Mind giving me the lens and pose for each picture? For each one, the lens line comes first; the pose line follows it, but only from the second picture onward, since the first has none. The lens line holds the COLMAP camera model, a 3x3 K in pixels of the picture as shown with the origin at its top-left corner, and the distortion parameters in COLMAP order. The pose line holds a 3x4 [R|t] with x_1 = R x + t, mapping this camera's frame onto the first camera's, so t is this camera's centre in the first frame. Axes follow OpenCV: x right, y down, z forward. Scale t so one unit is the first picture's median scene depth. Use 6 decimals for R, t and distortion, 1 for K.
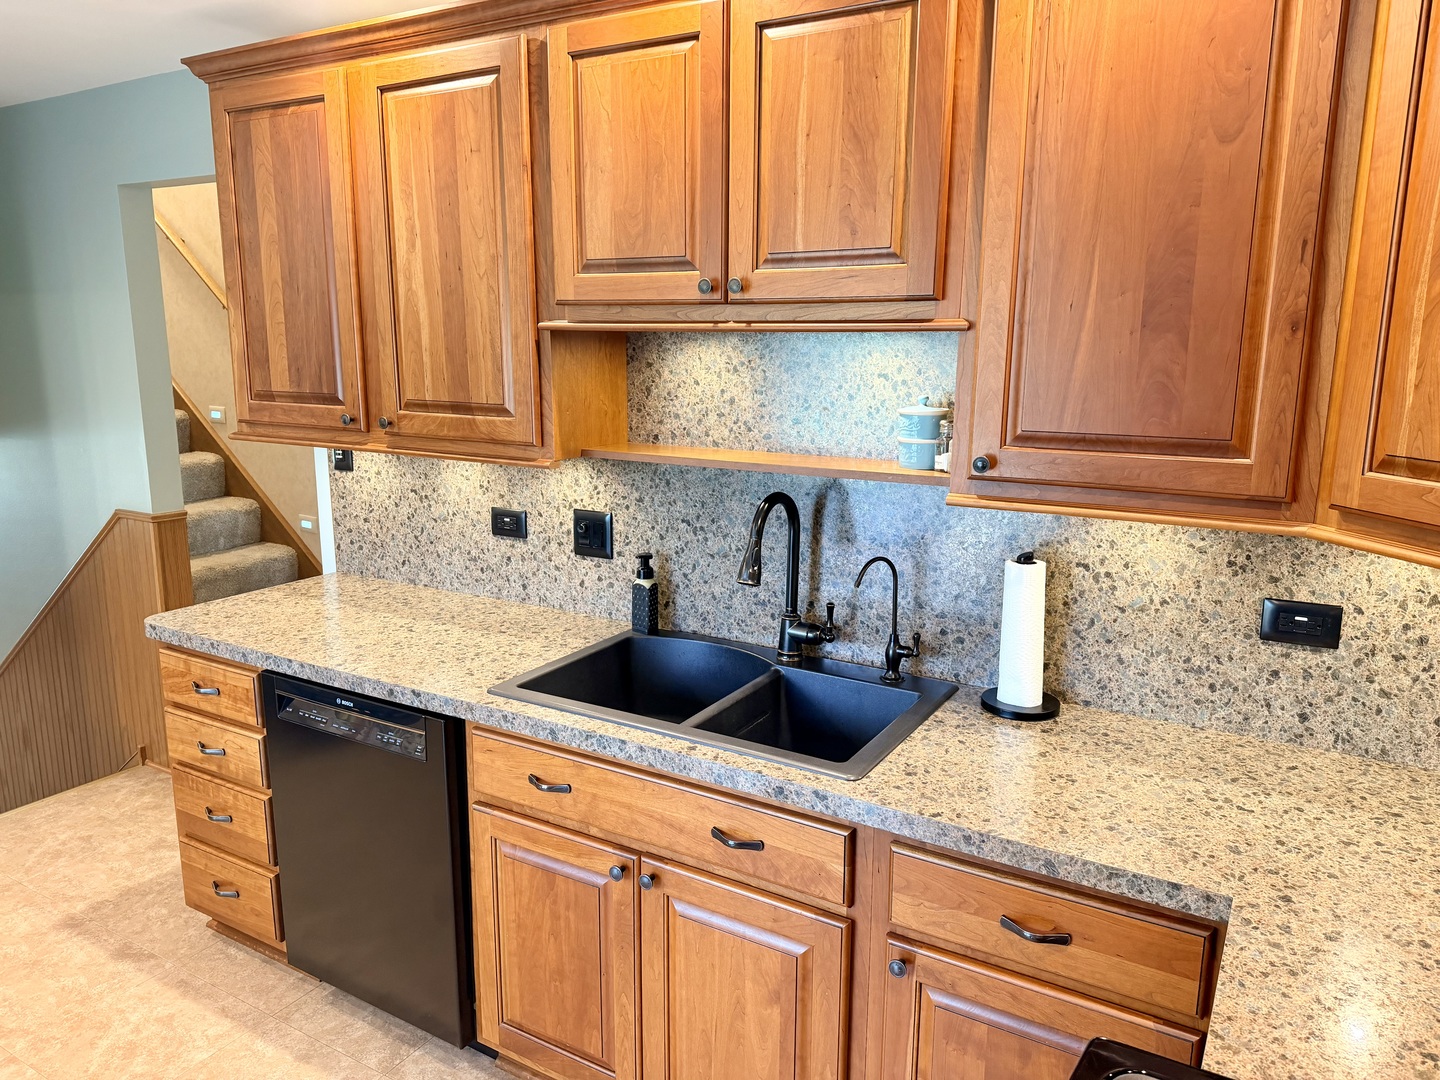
lens RADIAL K [[1002.8, 0, 729.8], [0, 1002.8, 541.9], [0, 0, 1]] dist [0.077956, -0.092734]
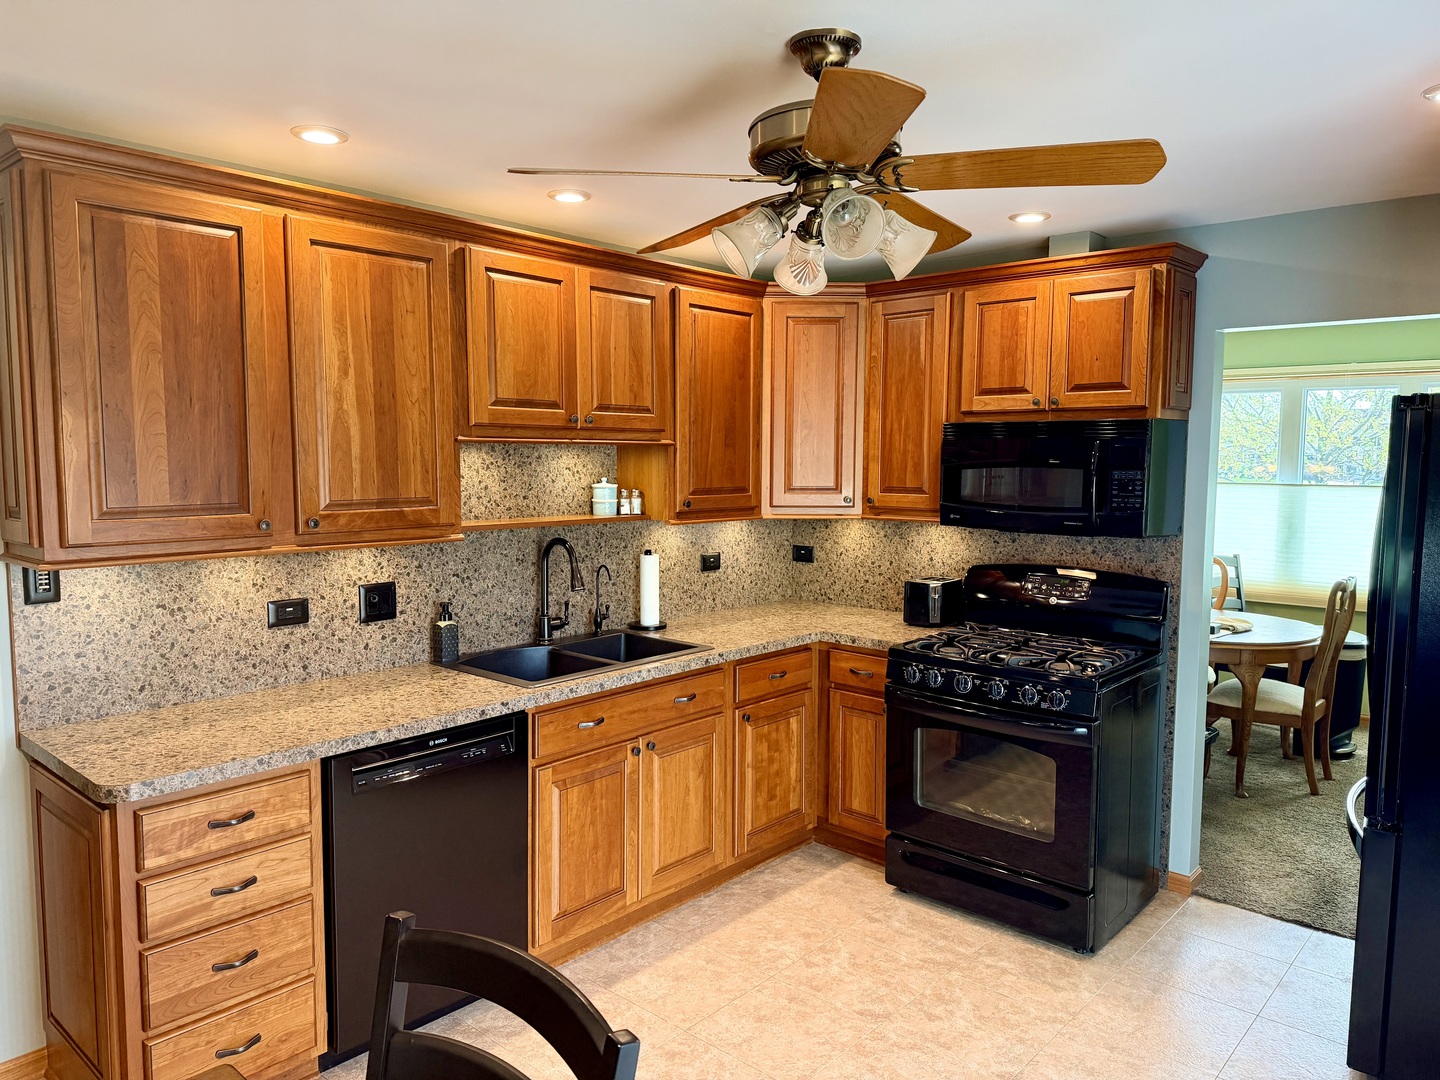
lens RADIAL K [[1002.8, 0, 721.3], [0, 1002.8, 537.7], [0, 0, 1]] dist [0.077956, -0.092734]
pose [[0.194619, -0.089589, 0.976779, -1.504407], [0.192351, 0.979971, 0.051557, -0.081511], [-0.961834, 0.177850, 0.207954, 0.375905]]
